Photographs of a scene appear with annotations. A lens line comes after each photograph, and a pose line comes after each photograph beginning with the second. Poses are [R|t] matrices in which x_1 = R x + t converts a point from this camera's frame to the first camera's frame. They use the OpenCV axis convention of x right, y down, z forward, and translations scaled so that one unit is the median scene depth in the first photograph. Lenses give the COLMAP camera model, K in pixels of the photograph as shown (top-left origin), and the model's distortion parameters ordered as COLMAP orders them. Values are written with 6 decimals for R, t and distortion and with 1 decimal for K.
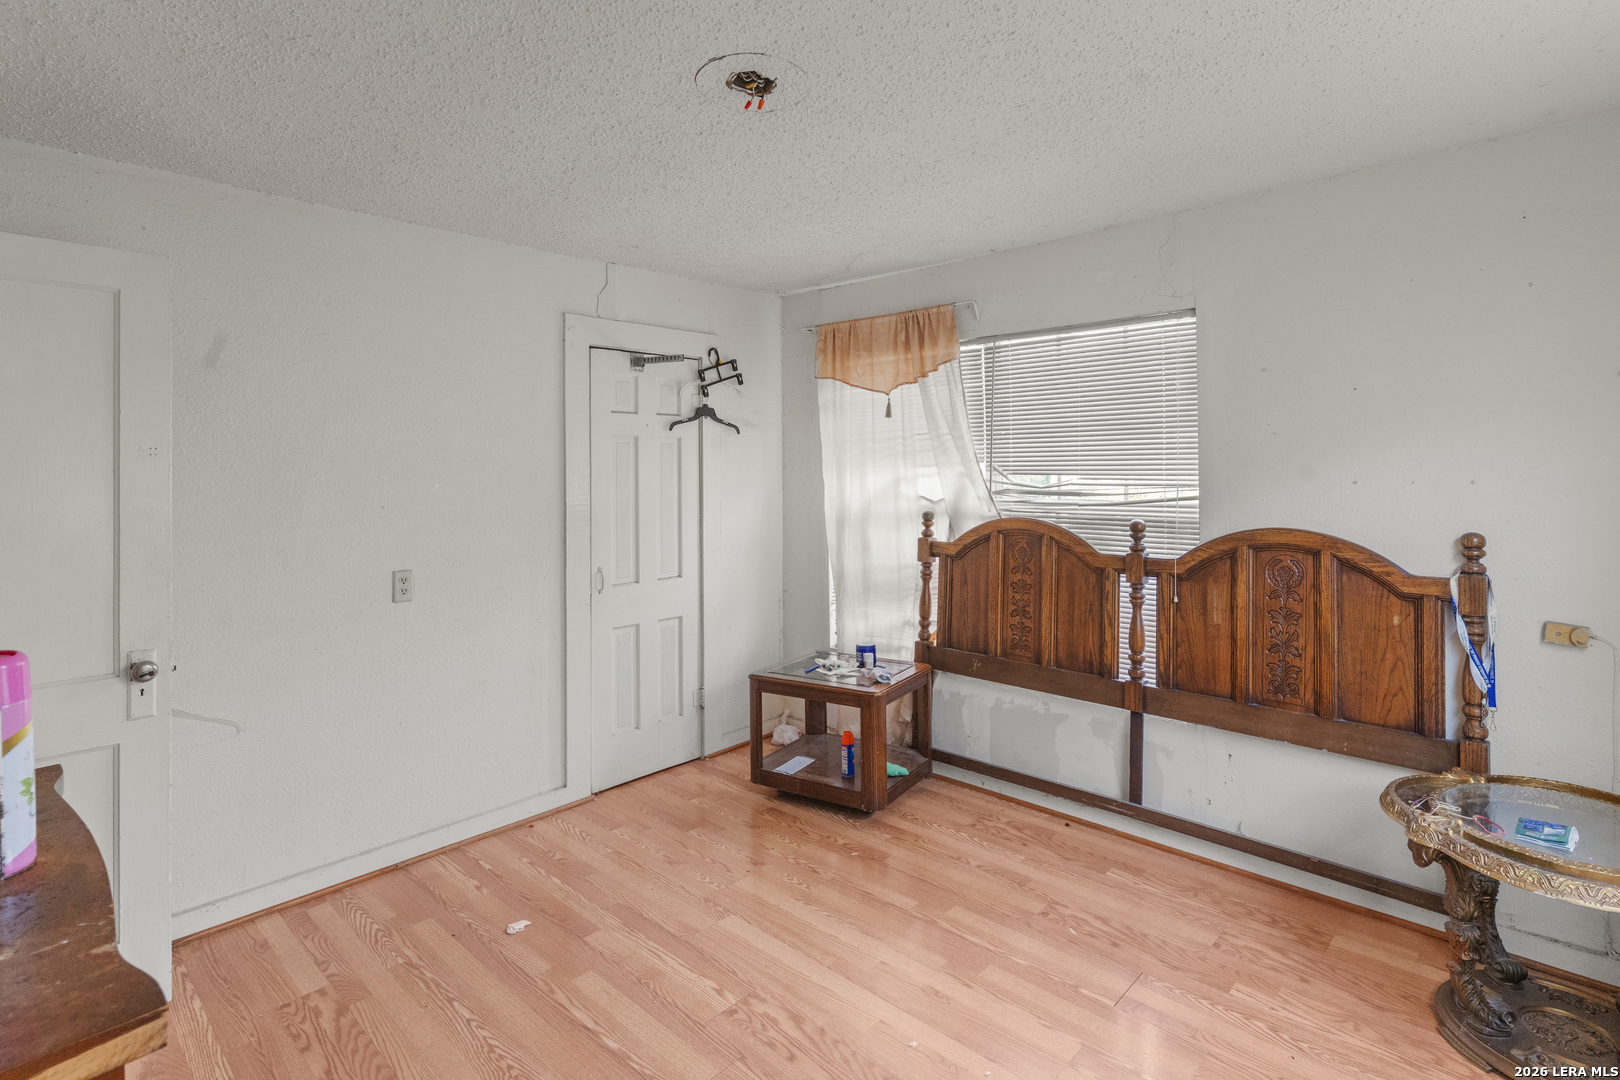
lens RADIAL K [[780.9, 0, 816.4], [0, 780.9, 474.1], [0, 0, 1]] dist [-0.001811, -0.000895]
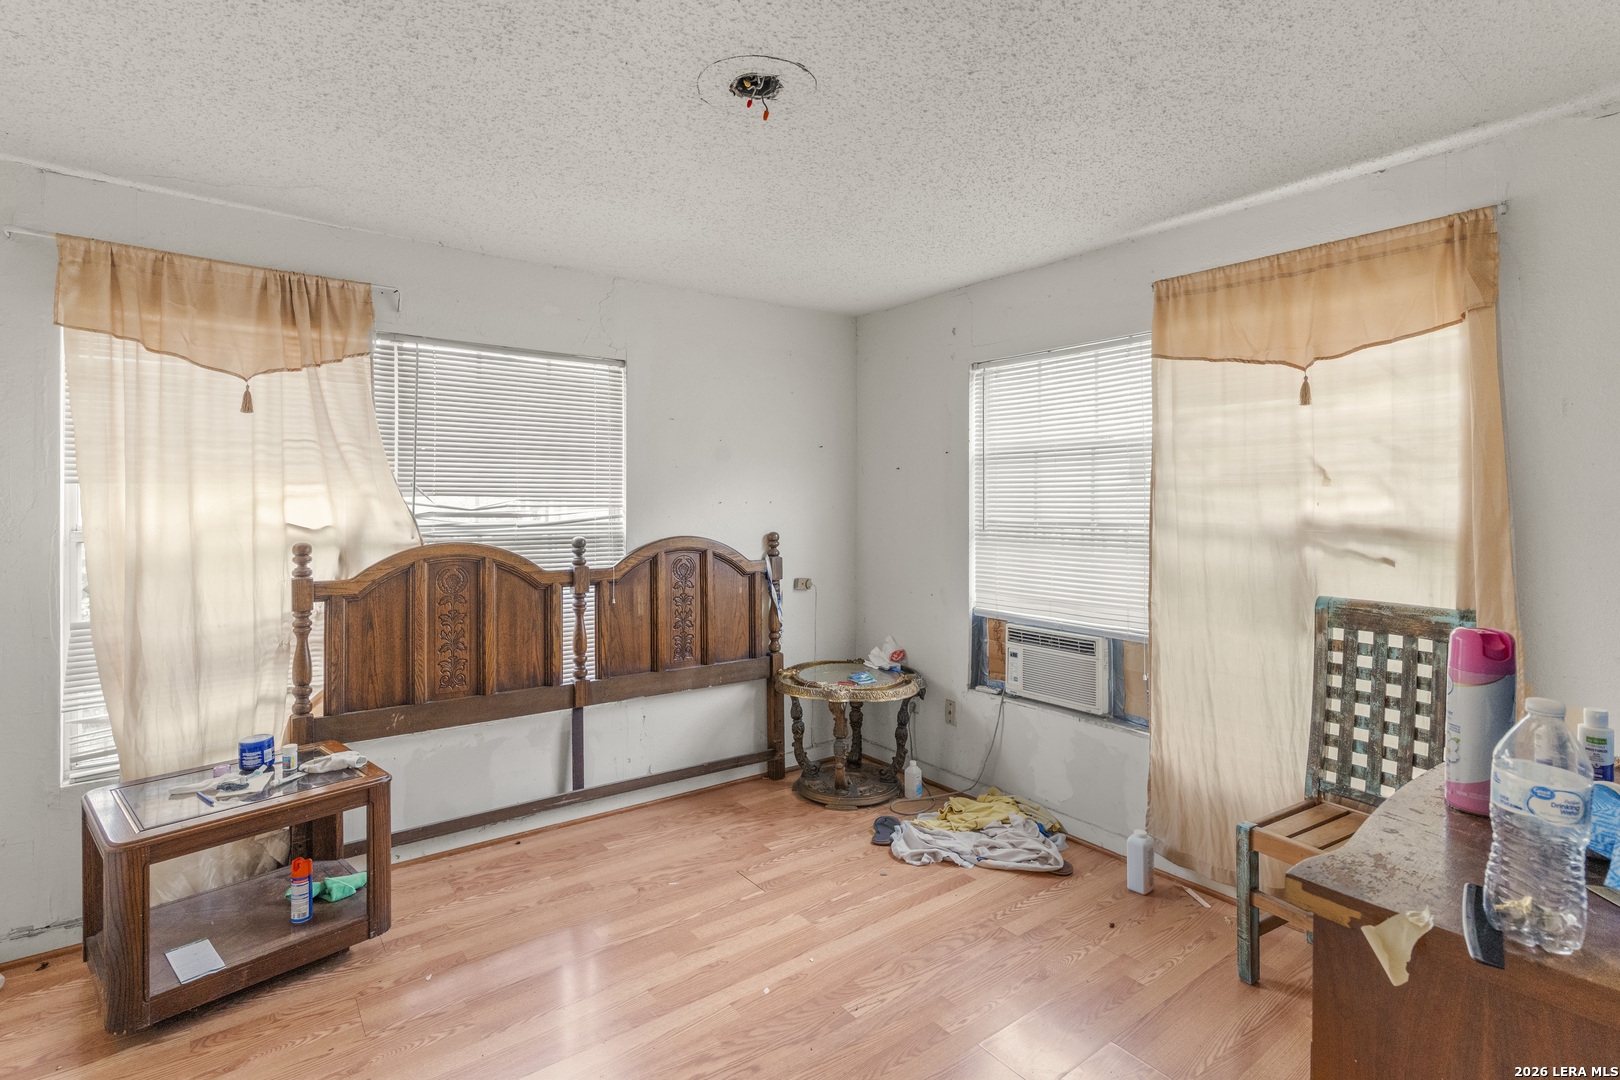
lens RADIAL K [[780.9, 0, 811.5], [0, 780.9, 506.3], [0, 0, 1]] dist [-0.001811, -0.000895]
pose [[0.174388, -0.004222, 0.984668, -0.598838], [-0.003501, 0.999982, 0.004908, 0.007555], [-0.984671, -0.004303, 0.174370, 0.447096]]
